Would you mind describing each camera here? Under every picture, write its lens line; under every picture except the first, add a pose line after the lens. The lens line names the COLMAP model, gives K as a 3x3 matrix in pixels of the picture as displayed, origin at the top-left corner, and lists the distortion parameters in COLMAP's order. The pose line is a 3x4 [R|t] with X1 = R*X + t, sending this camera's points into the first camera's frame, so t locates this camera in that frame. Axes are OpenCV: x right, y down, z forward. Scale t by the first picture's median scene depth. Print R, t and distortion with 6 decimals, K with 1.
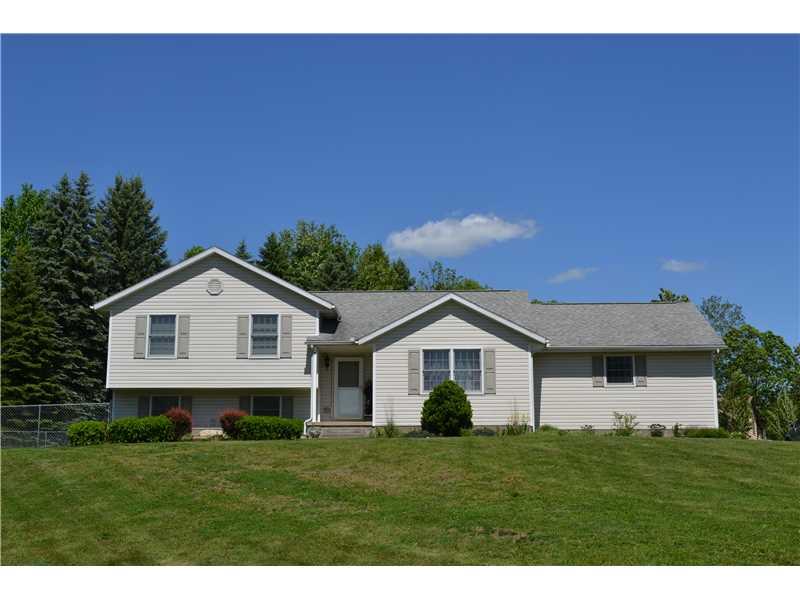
lens RADIAL K [[1185.2, 0, 400.0], [0, 1185.2, 300.0], [0, 0, 1]] dist [0.033748, 0.015032]
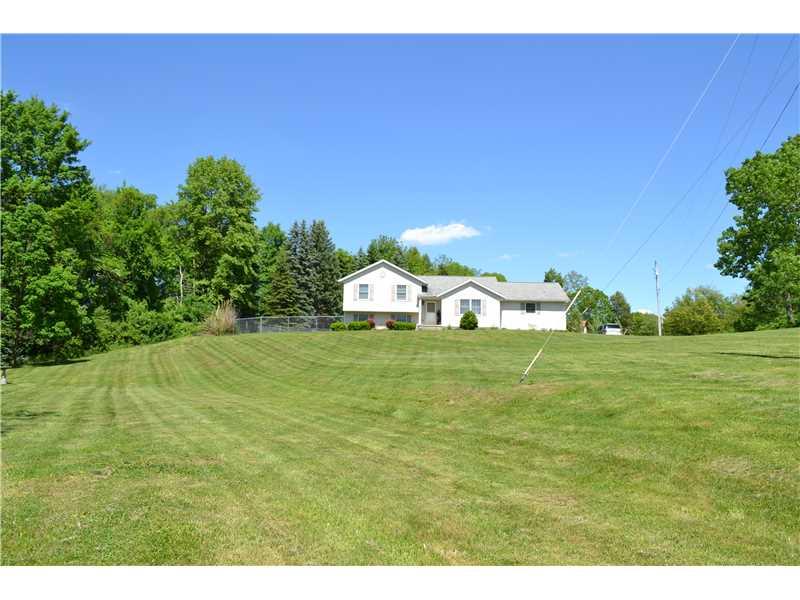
lens RADIAL K [[678.0, 0, 400.0], [0, 678.0, 300.0], [0, 0, 1]] dist [-0.000901, -0.000830]
pose [[0.999729, 0.021012, 0.010014, -0.132256], [-0.021519, 0.998329, 0.053628, -0.036465], [-0.008870, -0.053829, 0.998511, -0.554842]]
